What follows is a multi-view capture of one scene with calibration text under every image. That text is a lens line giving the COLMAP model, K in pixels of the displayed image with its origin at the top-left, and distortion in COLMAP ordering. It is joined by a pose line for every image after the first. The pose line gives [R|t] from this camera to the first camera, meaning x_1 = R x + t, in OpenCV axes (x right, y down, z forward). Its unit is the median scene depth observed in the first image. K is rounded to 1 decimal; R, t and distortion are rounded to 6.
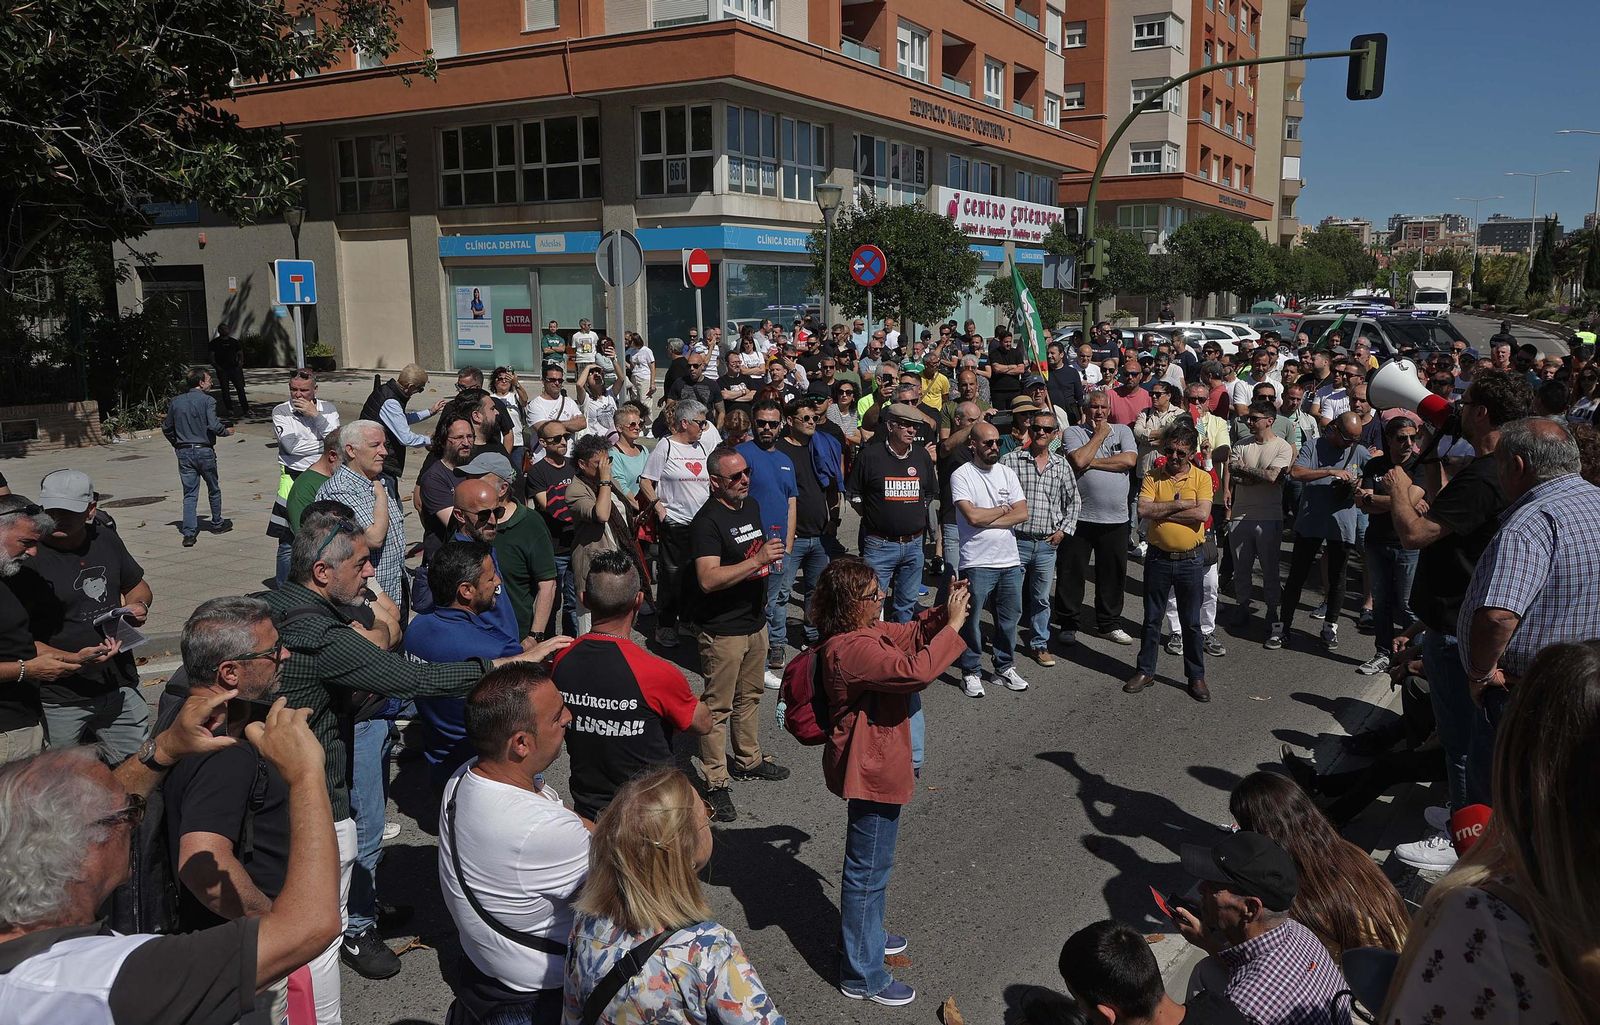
lens RADIAL K [[1174.7, 0, 831.3], [0, 1174.7, 448.8], [0, 0, 1]] dist [-0.004024, 0.007338]
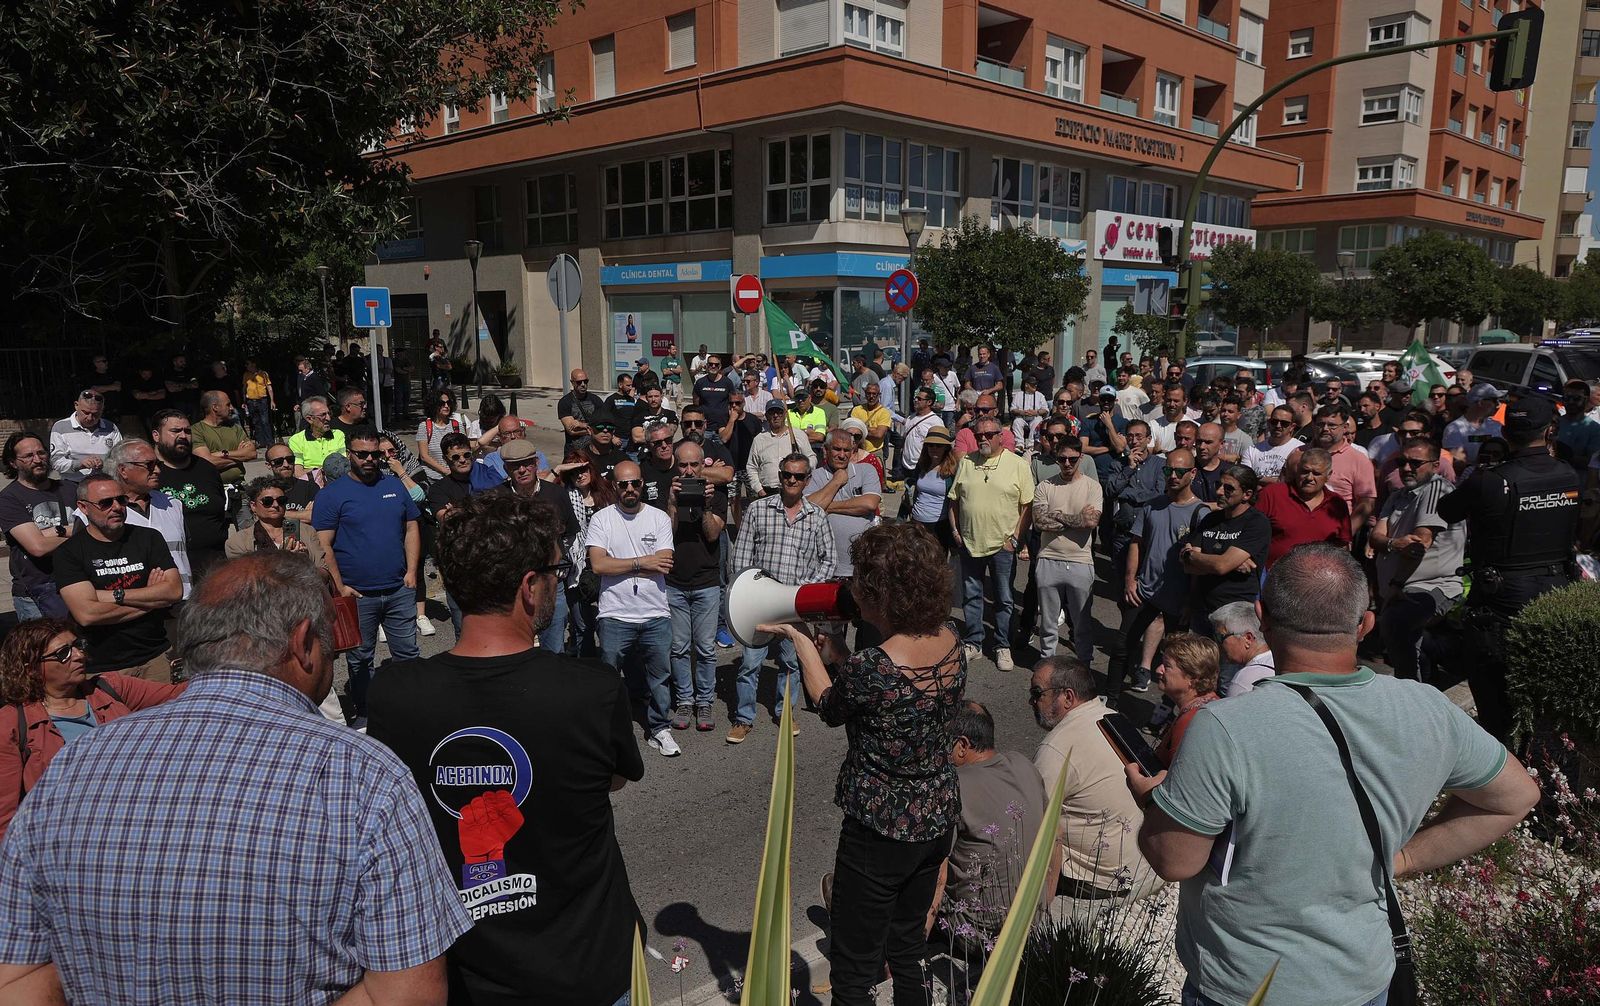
lens RADIAL K [[1098.8, 0, 777.0], [0, 1098.8, 512.5], [0, 0, 1]] dist [0.010532, -0.001855]
pose [[0.964545, 0.047516, -0.259607, 0.093954], [-0.036749, 0.998257, 0.046177, -0.005439], [0.261349, -0.035000, 0.964610, 0.044910]]
